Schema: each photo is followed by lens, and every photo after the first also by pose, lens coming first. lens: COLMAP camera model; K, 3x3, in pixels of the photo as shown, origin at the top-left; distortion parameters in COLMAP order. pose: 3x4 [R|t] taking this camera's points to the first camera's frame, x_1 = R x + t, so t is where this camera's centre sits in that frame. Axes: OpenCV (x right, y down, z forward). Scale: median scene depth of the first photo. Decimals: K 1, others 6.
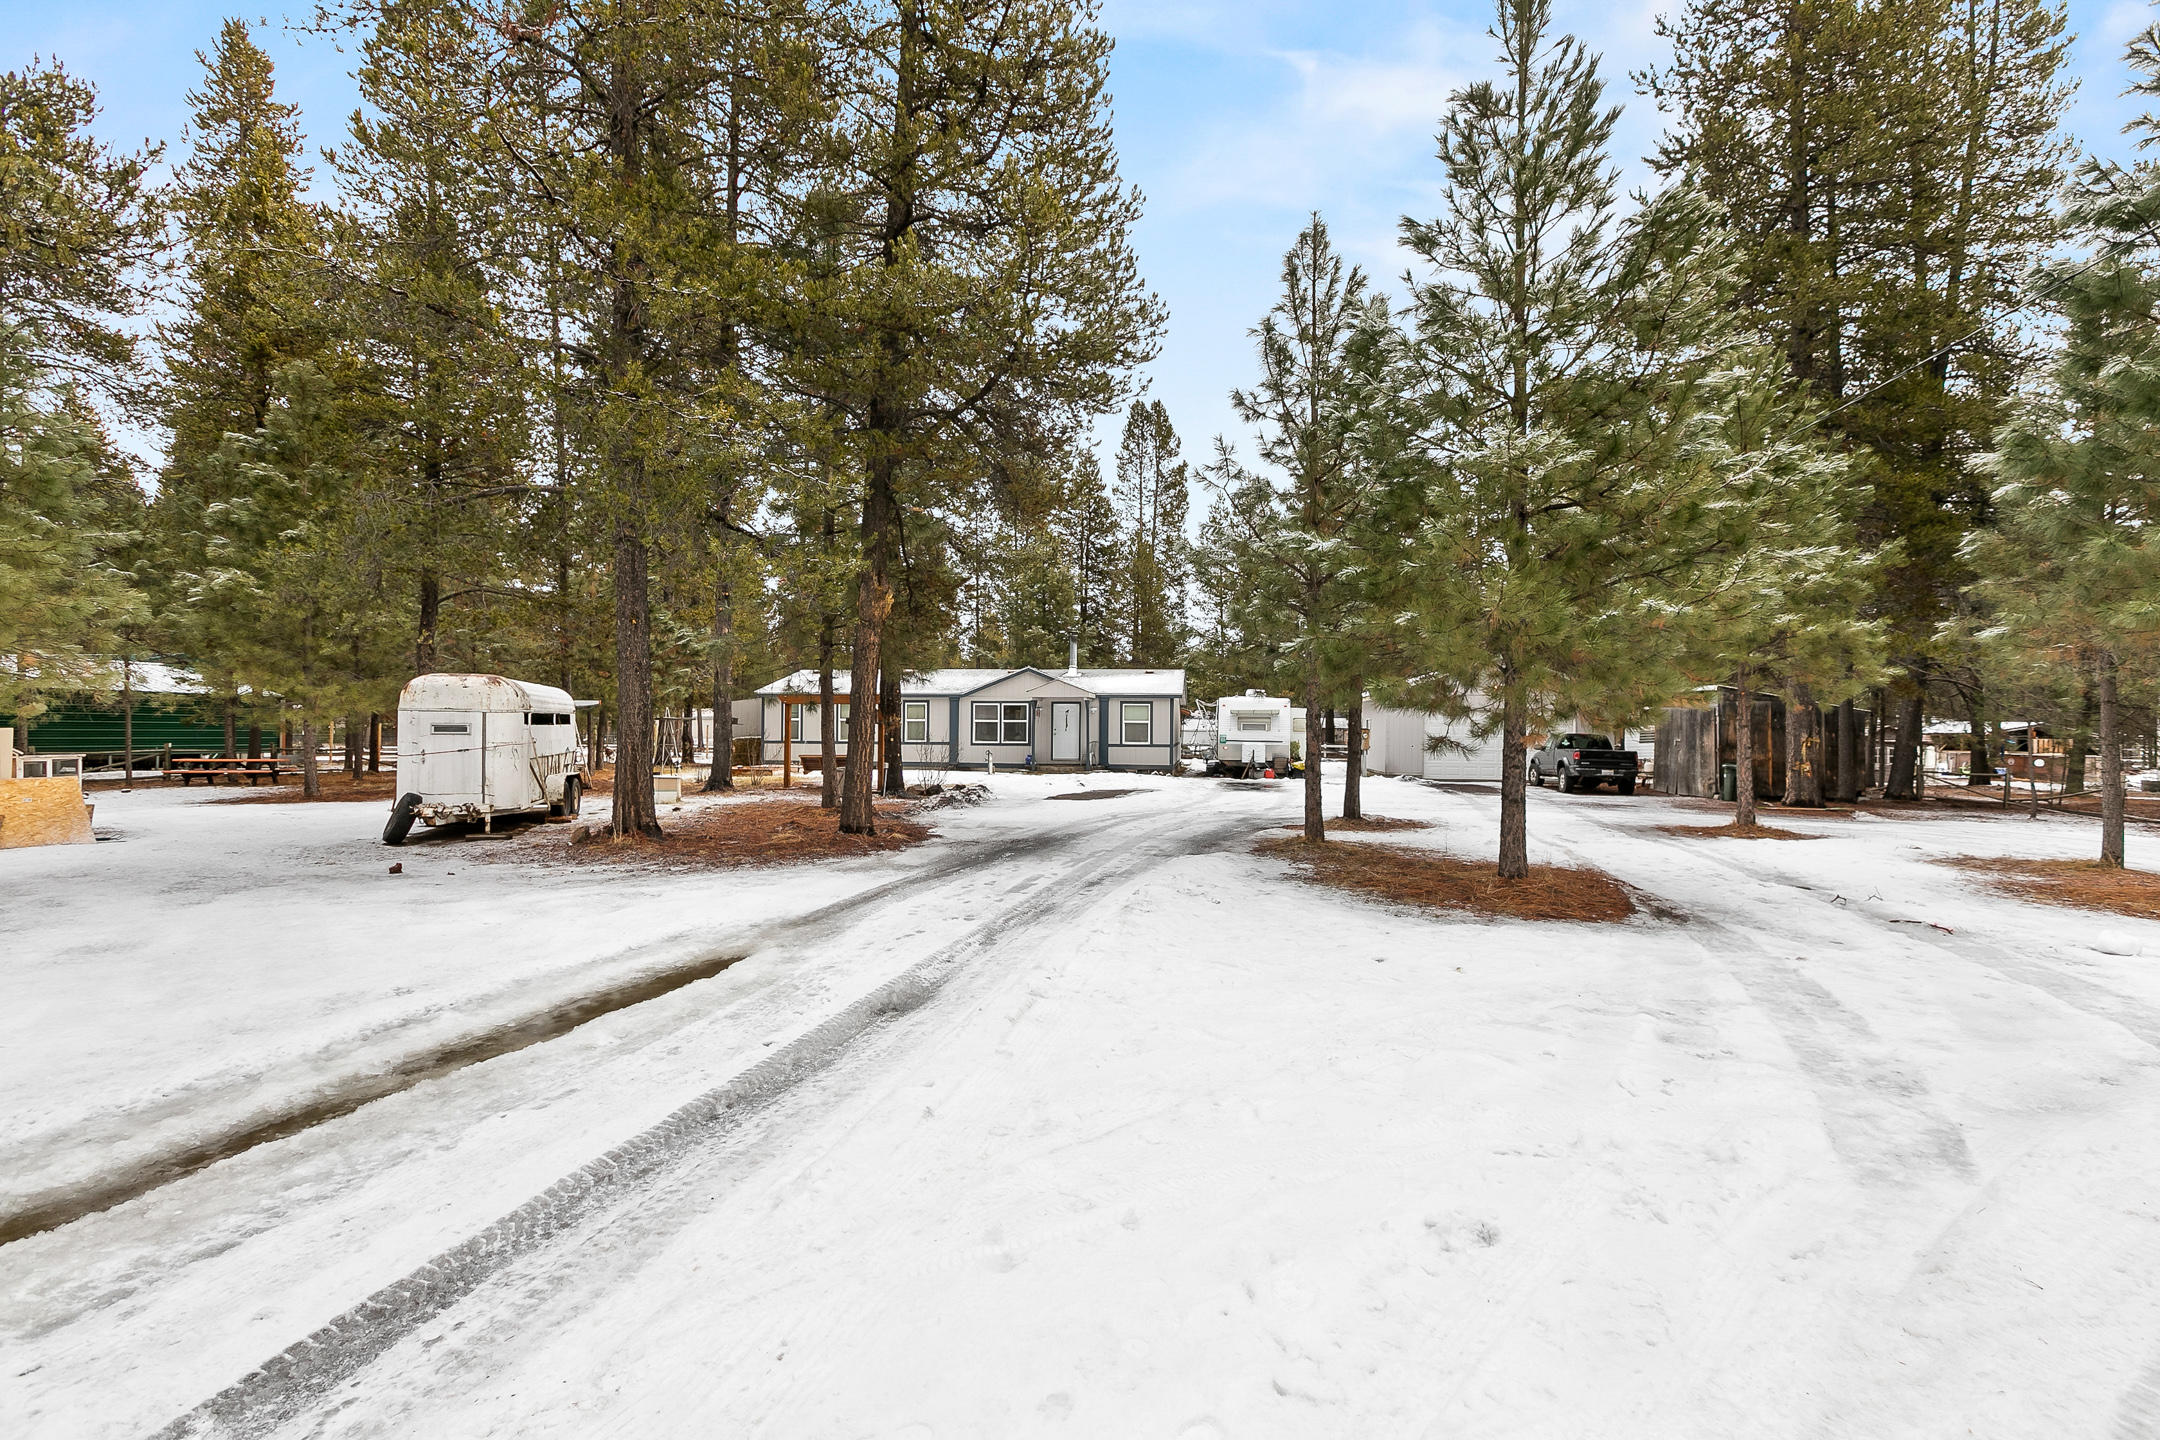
lens RADIAL K [[974.7, 0, 1078.3], [0, 974.7, 718.5], [0, 0, 1]] dist [0.000055, -0.001069]
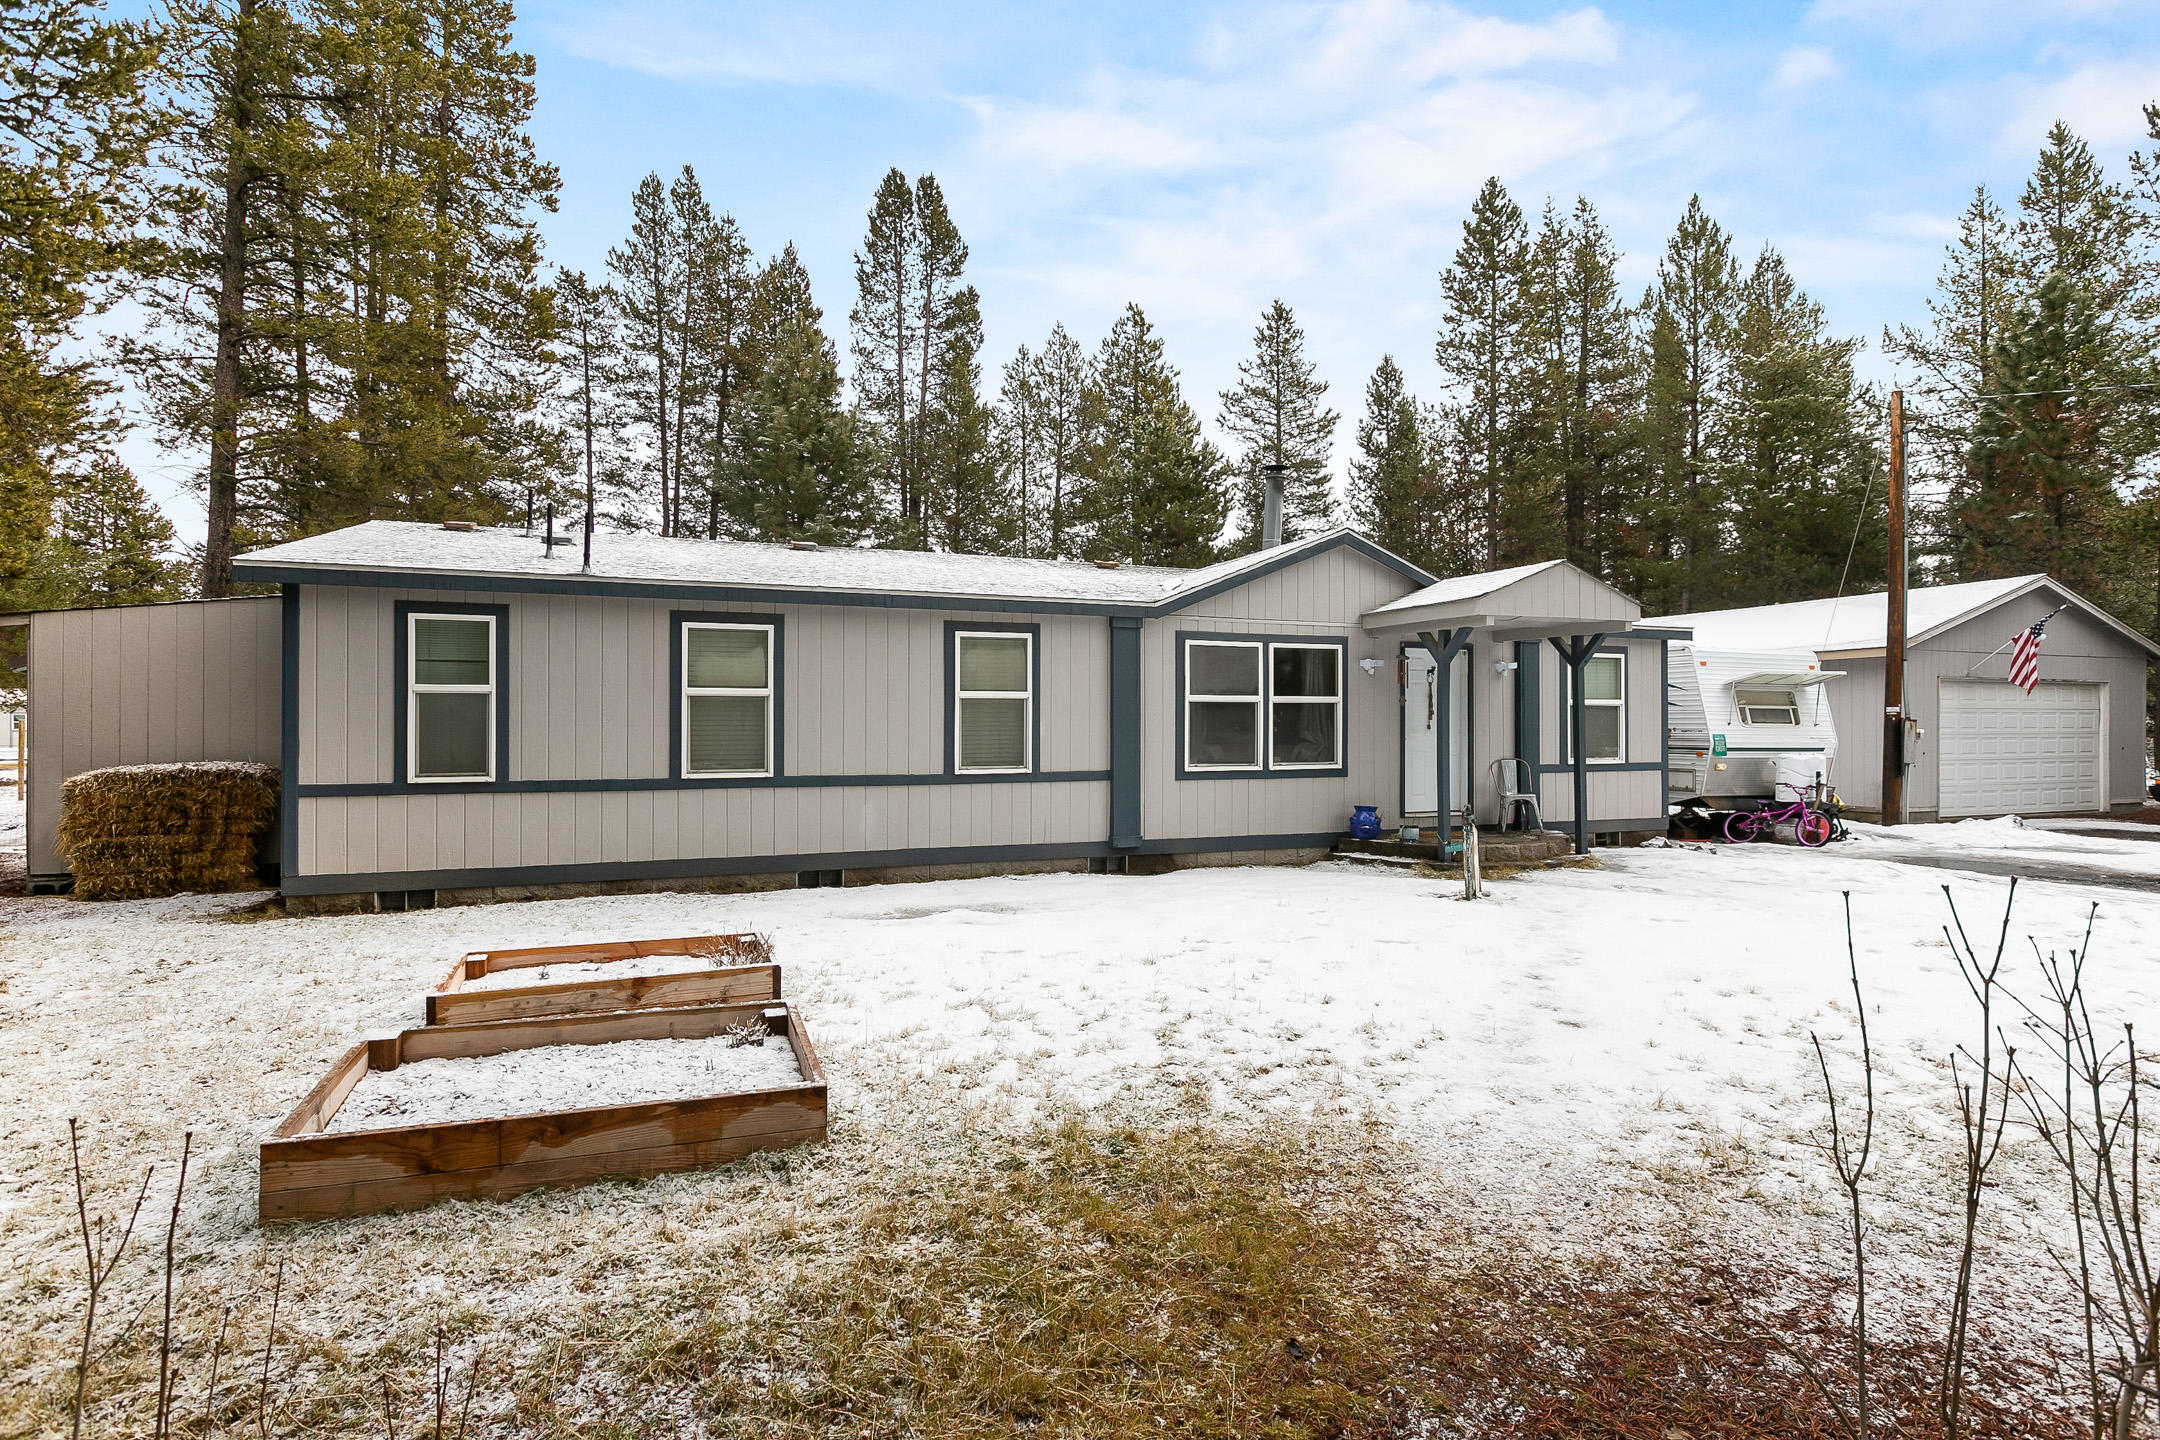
lens RADIAL K [[1083.4, 0, 1074.3], [0, 1083.4, 714.2], [0, 0, 1]] dist [-0.002818, -0.000366]
pose [[0.875410, -0.000277, 0.483382, -0.238968], [0.004808, 0.999955, -0.008135, 0.008157], [-0.483358, 0.009446, 0.875372, 0.584418]]
